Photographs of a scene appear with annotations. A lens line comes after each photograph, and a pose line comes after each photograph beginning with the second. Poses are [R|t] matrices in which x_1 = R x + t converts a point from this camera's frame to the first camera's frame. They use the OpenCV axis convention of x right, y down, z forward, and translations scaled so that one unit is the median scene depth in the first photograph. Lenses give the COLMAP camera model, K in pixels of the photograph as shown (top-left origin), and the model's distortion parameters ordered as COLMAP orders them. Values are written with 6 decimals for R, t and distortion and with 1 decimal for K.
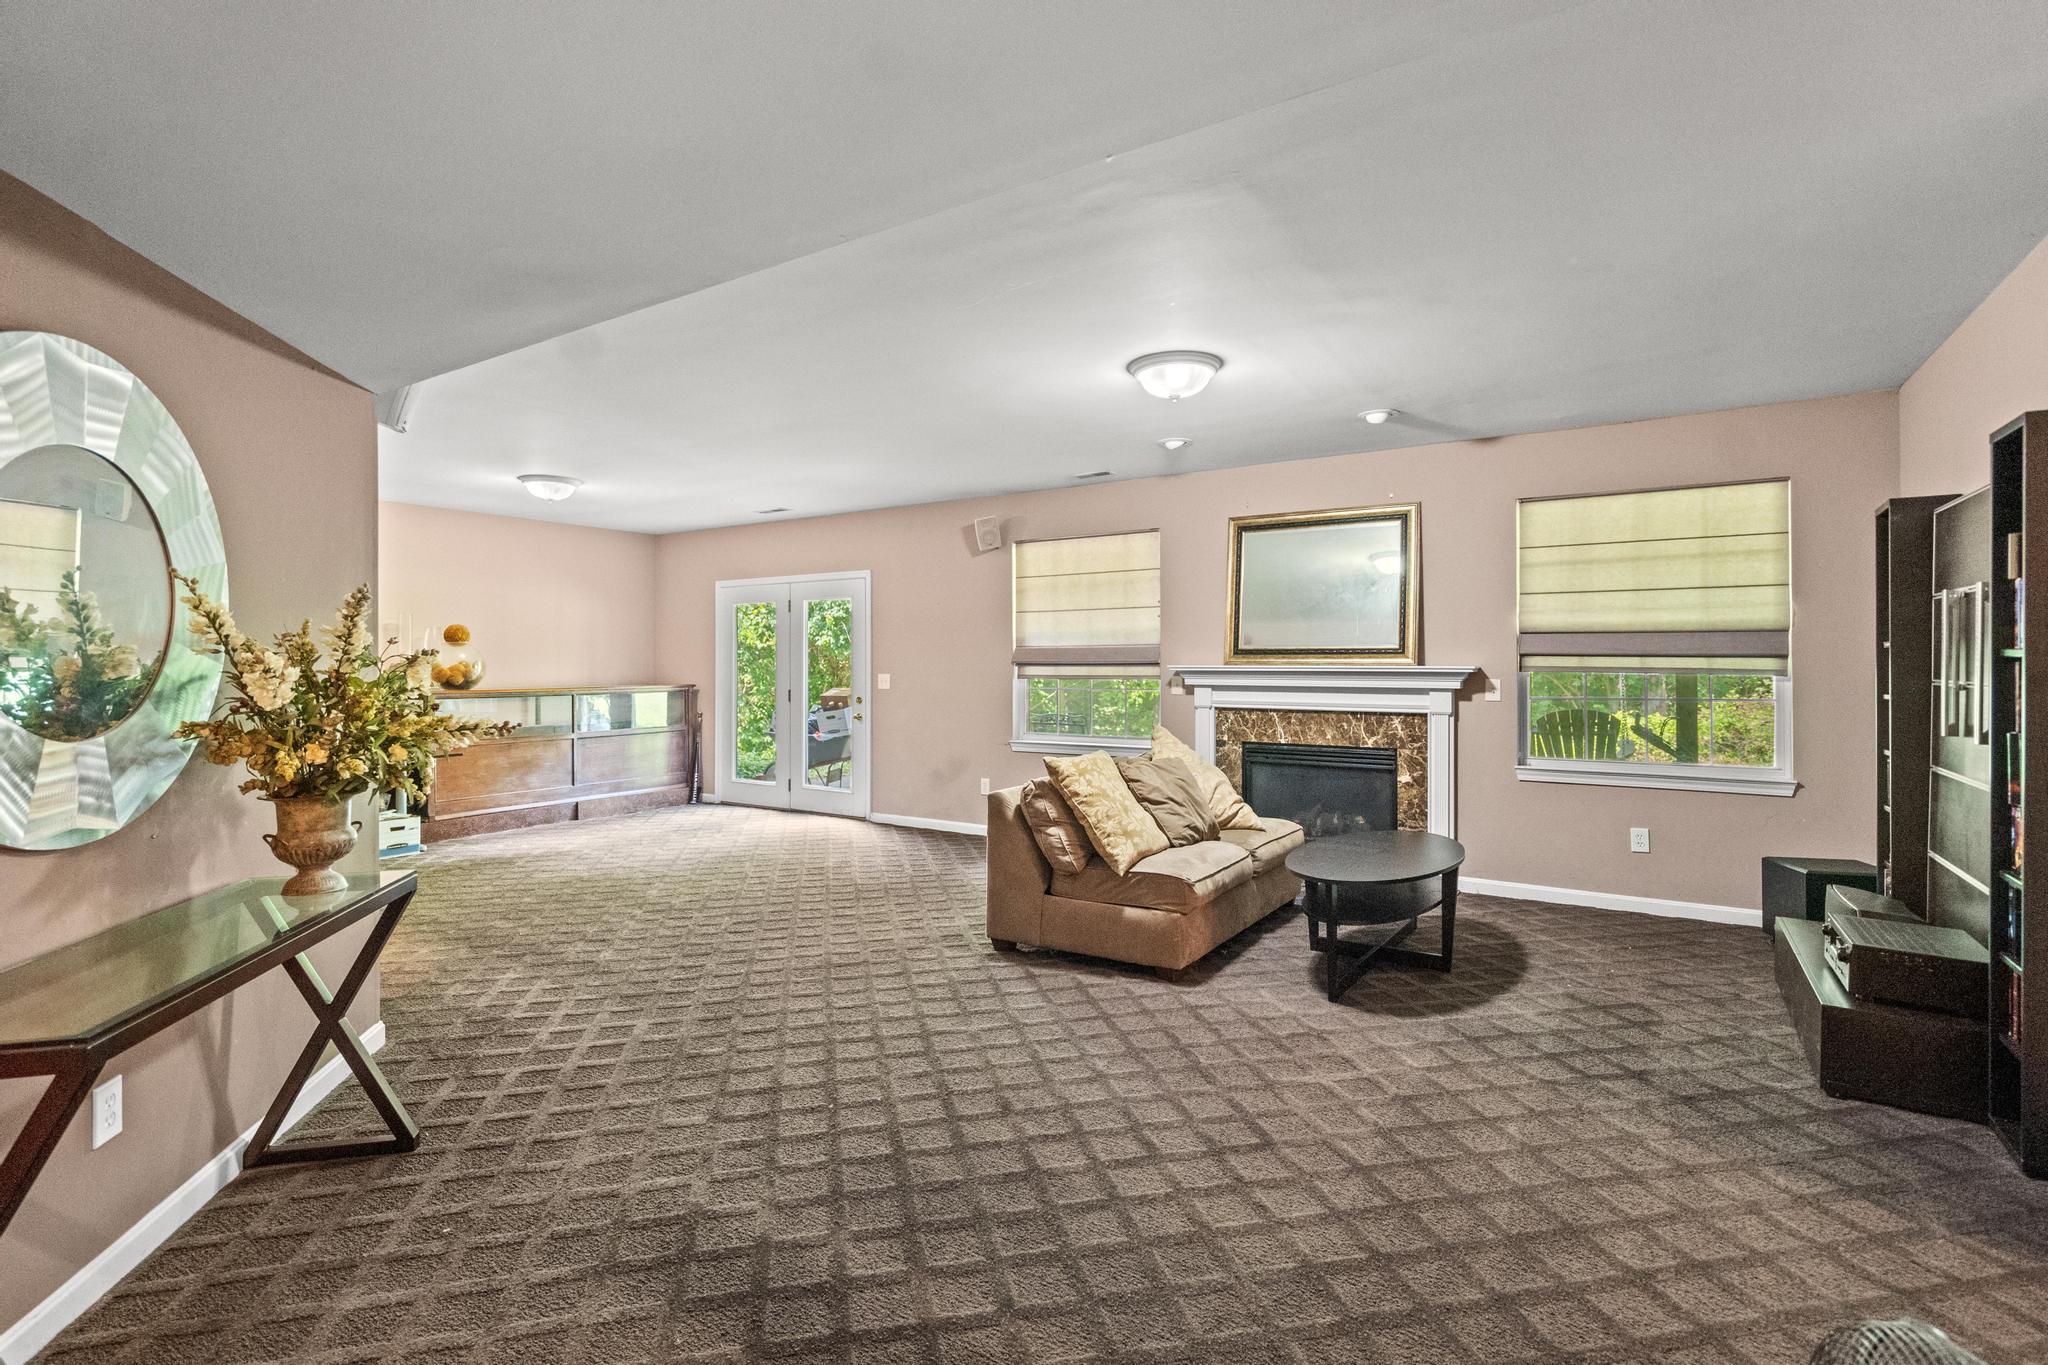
lens RADIAL K [[962.2, 0, 1016.5], [0, 962.2, 662.6], [0, 0, 1]] dist [-0.000320, 0.000476]
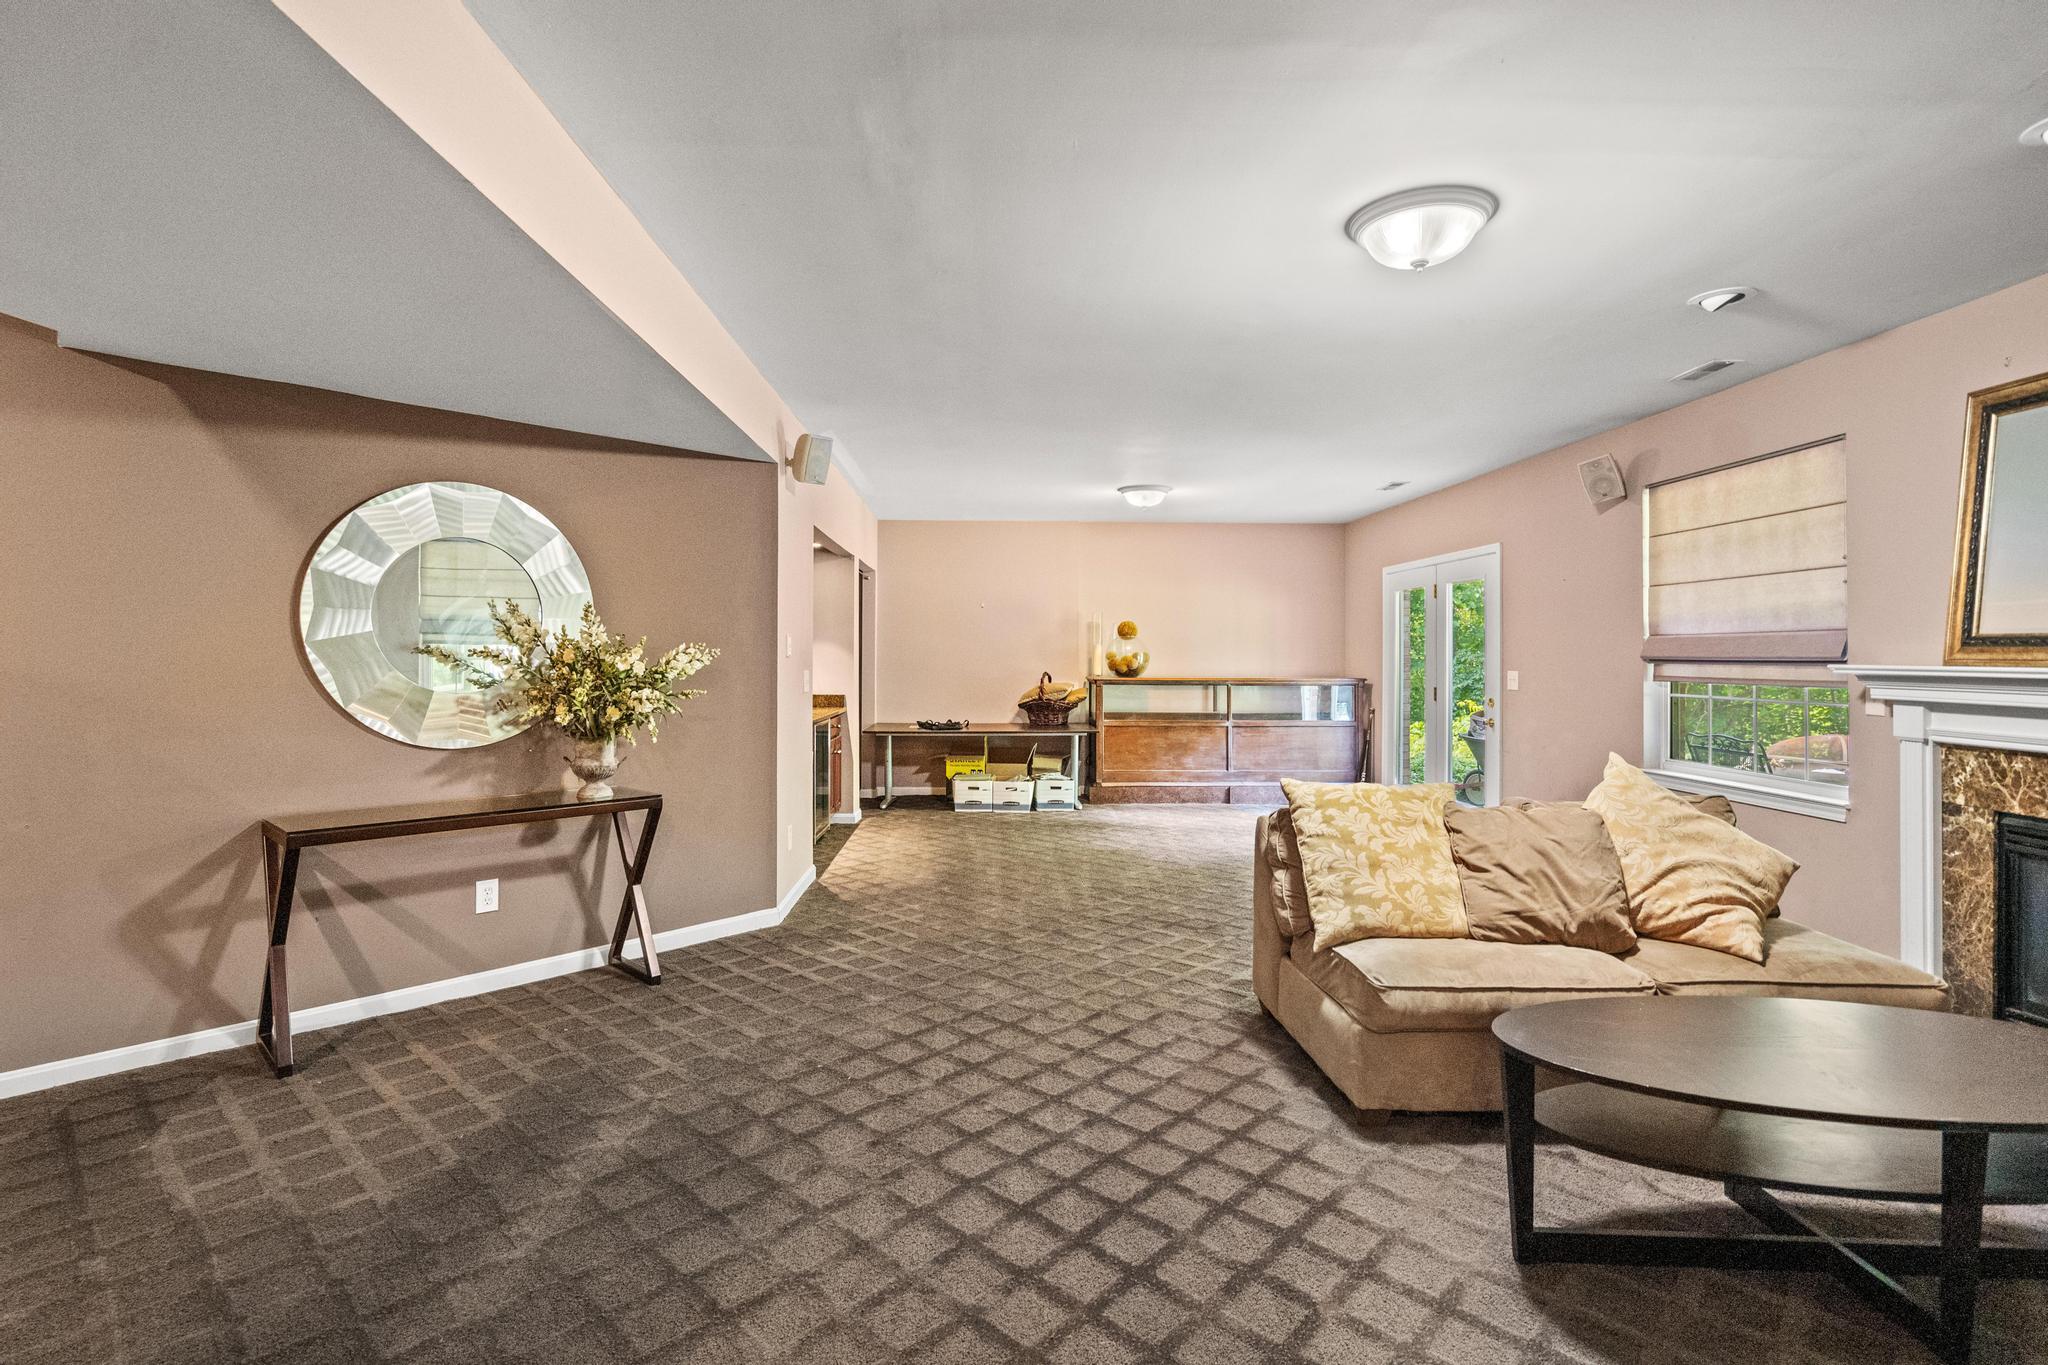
lens RADIAL K [[980.4, 0, 1017.7], [0, 980.4, 648.2], [0, 0, 1]] dist [-0.001890, 0.000161]
pose [[0.566372, 0.001063, -0.824149, 0.358272], [-0.007263, 0.999967, -0.003702, -0.001599], [0.824118, 0.008082, 0.566361, 0.239364]]
